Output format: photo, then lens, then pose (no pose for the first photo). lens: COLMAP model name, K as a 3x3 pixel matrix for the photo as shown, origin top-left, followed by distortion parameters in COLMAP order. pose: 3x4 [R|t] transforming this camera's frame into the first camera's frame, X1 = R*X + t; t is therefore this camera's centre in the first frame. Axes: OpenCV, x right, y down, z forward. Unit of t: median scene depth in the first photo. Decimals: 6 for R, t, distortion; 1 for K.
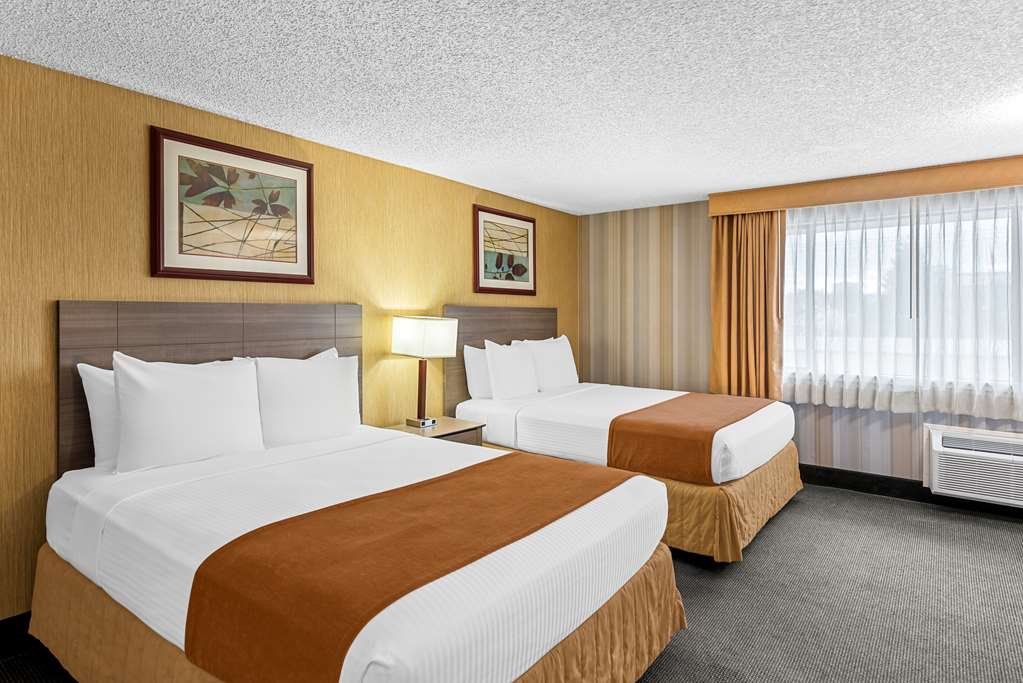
lens RADIAL K [[561.1, 0, 515.3], [0, 561.1, 315.8], [0, 0, 1]] dist [0.014491, -0.001320]
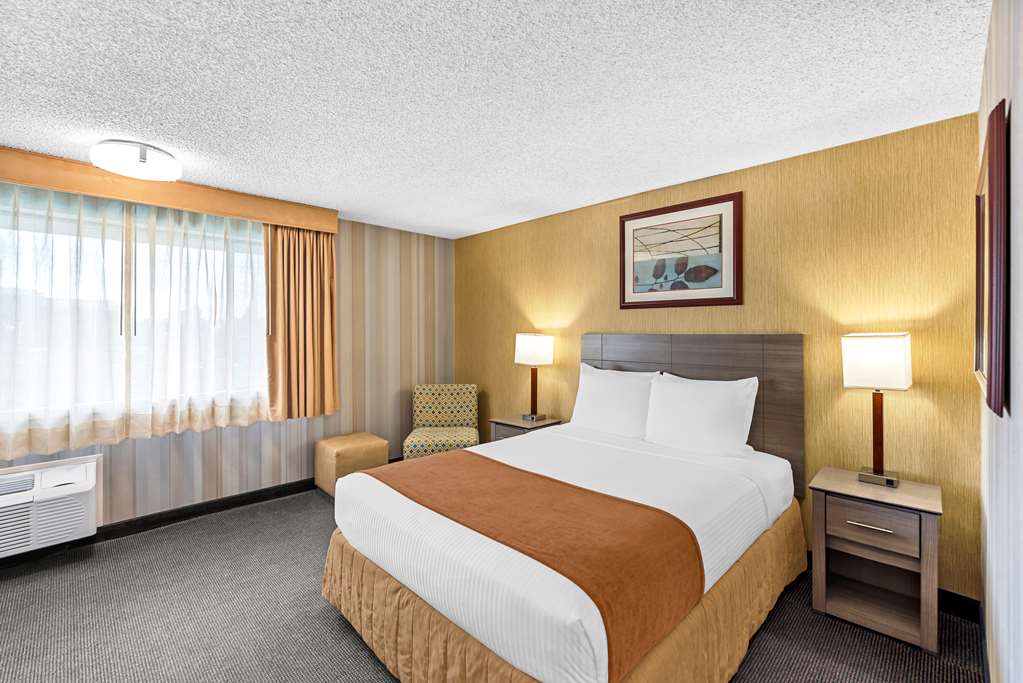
lens RADIAL K [[428.7, 0, 511.6], [0, 428.7, 335.6], [0, 0, 1]] dist [0.010964, -0.004474]
pose [[-0.121198, 0.006648, -0.992606, 0.689746], [-0.000049, 0.999978, 0.006704, -0.002098], [0.992628, 0.000862, -0.121195, 0.920755]]
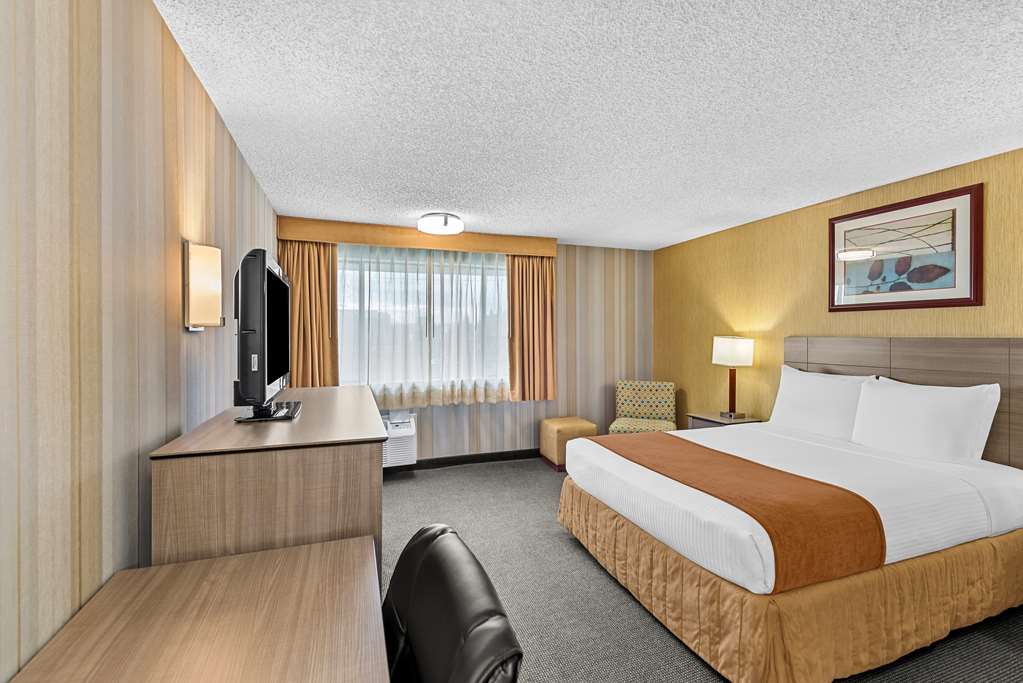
lens RADIAL K [[428.7, 0, 511.6], [0, 428.7, 335.6], [0, 0, 1]] dist [0.010964, -0.004474]
pose [[-0.535690, 0.000391, -0.844415, 0.850623], [-0.000935, 0.999999, 0.001056, -0.002629], [0.844414, 0.001355, -0.535689, 0.953522]]
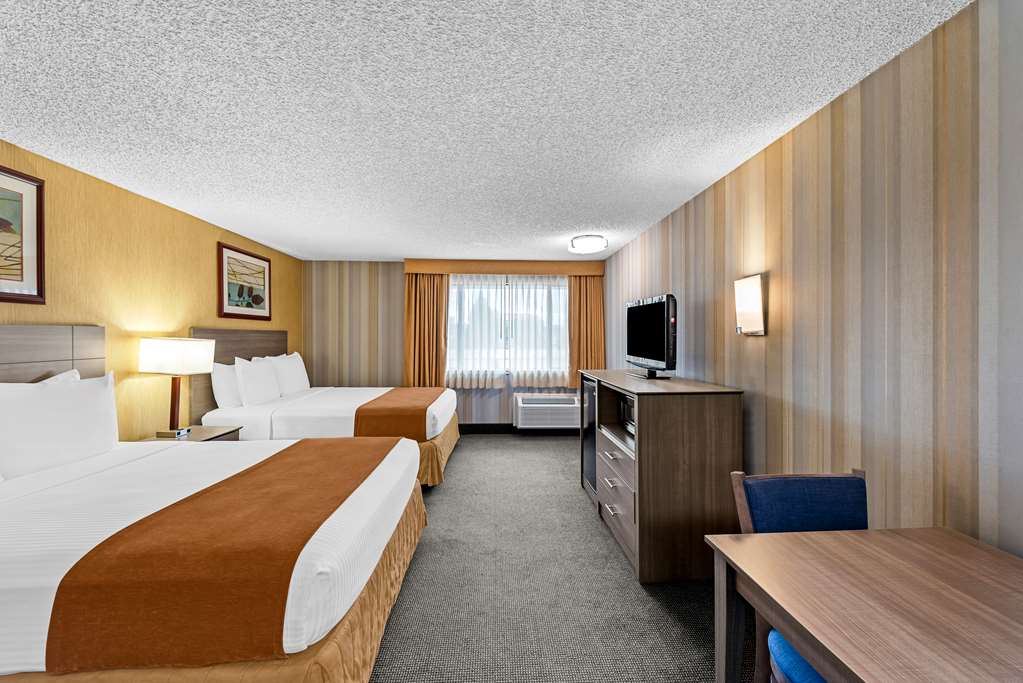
lens RADIAL K [[397.0, 0, 514.8], [0, 397.0, 338.5], [0, 0, 1]] dist [0.000857, 0.000050]
pose [[0.765308, -0.001993, 0.643661, -0.136732], [-0.001284, 0.999988, 0.004623, -0.001591], [-0.643662, -0.004365, 0.765297, -0.031927]]
